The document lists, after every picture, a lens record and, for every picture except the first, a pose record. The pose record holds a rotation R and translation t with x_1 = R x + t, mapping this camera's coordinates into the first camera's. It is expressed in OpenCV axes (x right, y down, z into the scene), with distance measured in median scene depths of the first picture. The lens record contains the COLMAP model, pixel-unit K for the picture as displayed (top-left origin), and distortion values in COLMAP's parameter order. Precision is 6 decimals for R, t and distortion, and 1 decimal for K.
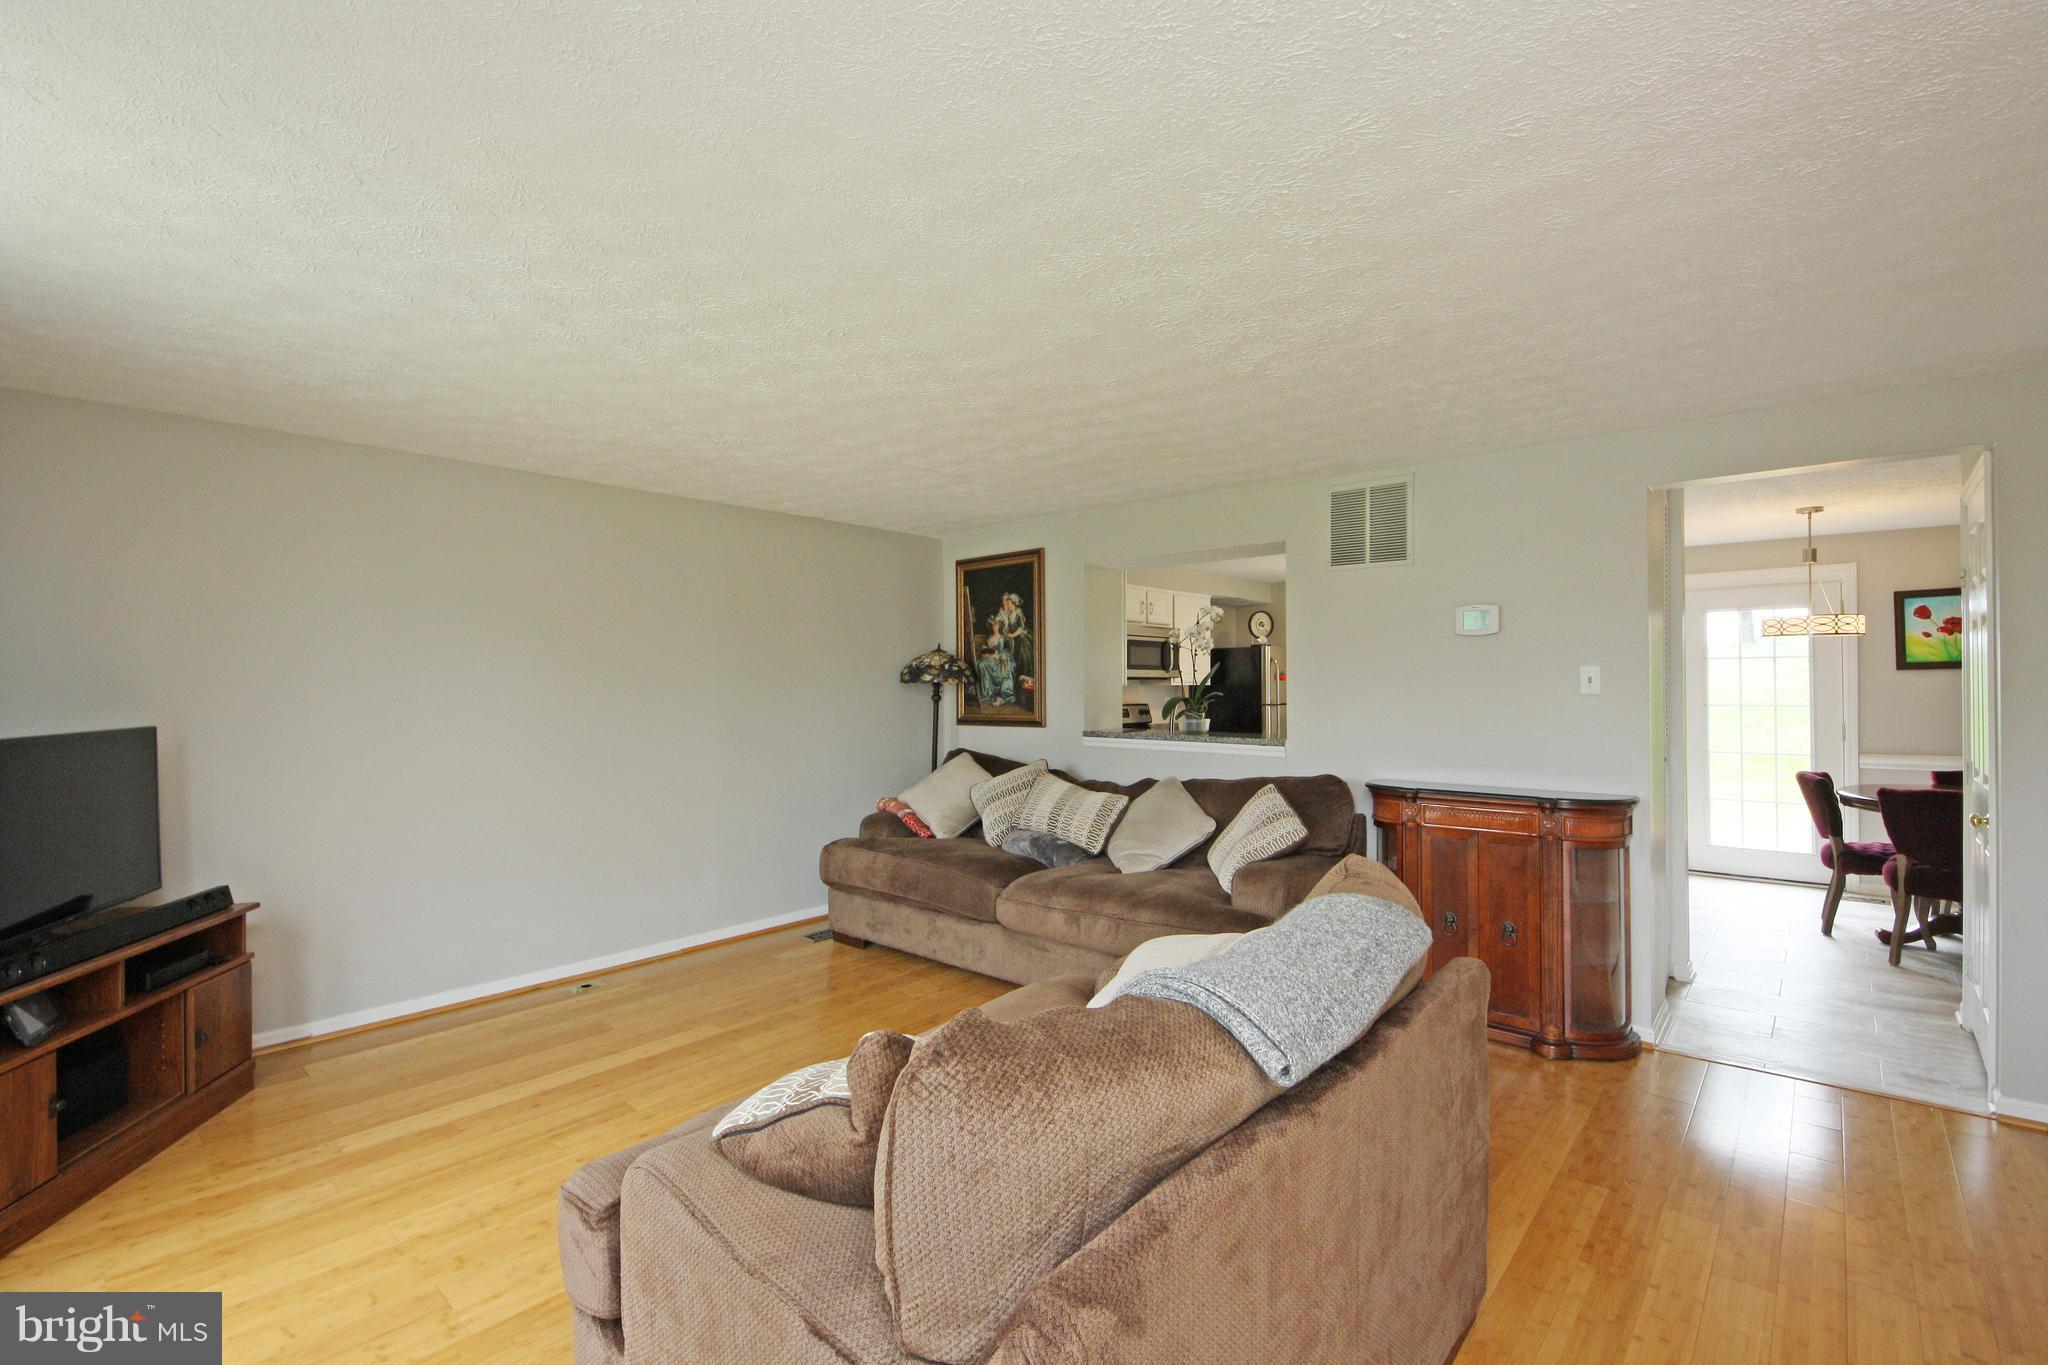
lens RADIAL K [[887.8, 0, 1032.9], [0, 887.8, 675.1], [0, 0, 1]] dist [0.033826, -0.029584]
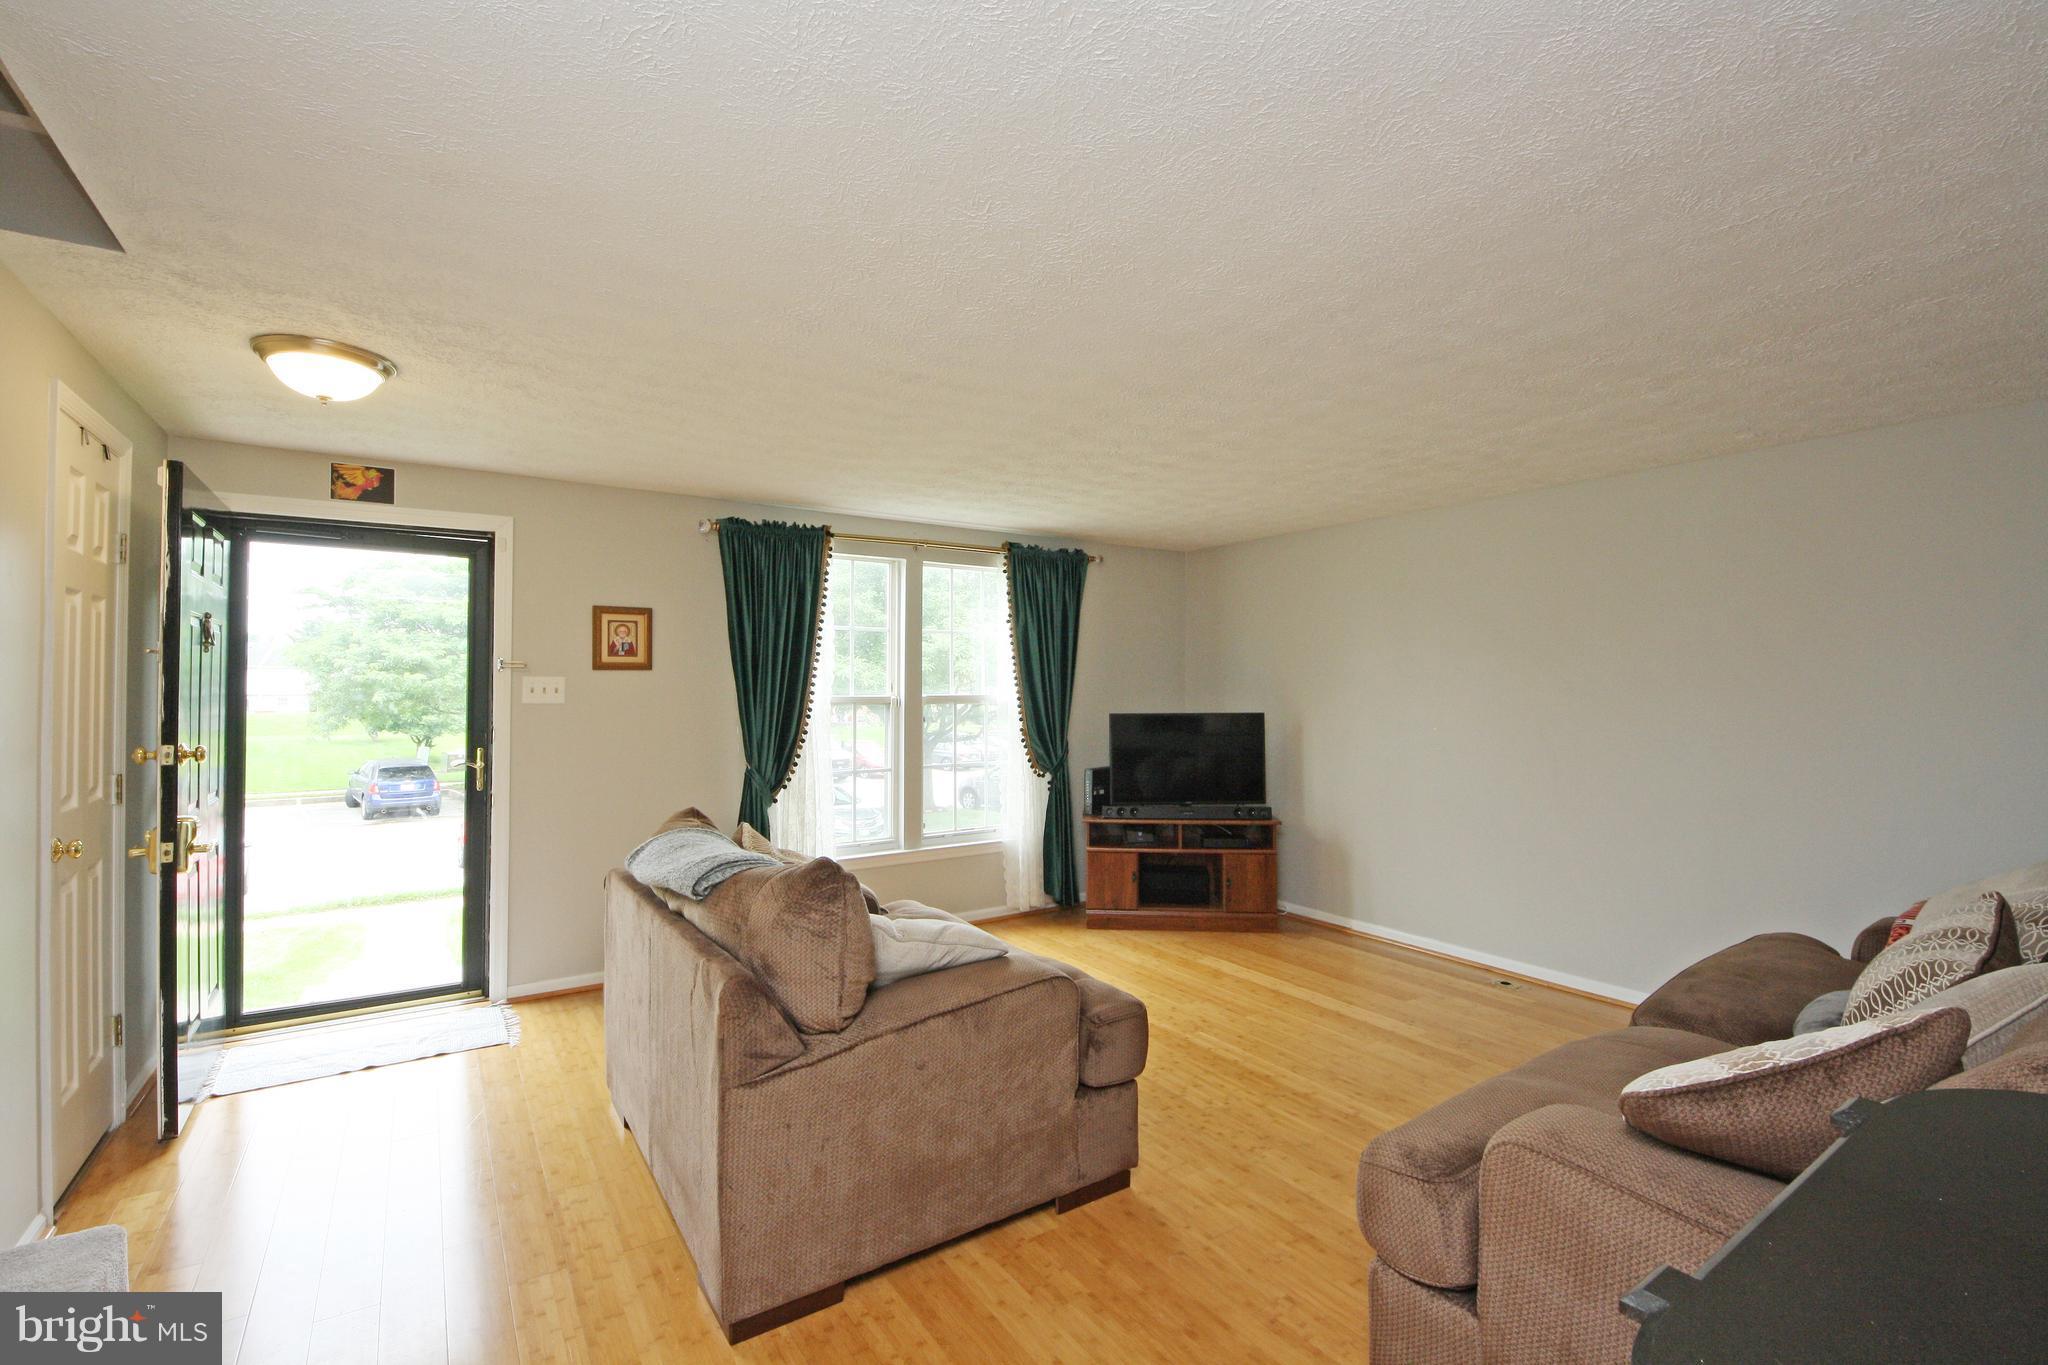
lens RADIAL K [[887.8, 0, 1032.9], [0, 887.8, 675.1], [0, 0, 1]] dist [0.033826, -0.029584]
pose [[-0.237318, -0.009814, -0.971382, 0.579817], [0.005303, 0.999921, -0.011398, 0.001402], [0.971417, -0.007856, -0.237248, 0.656329]]
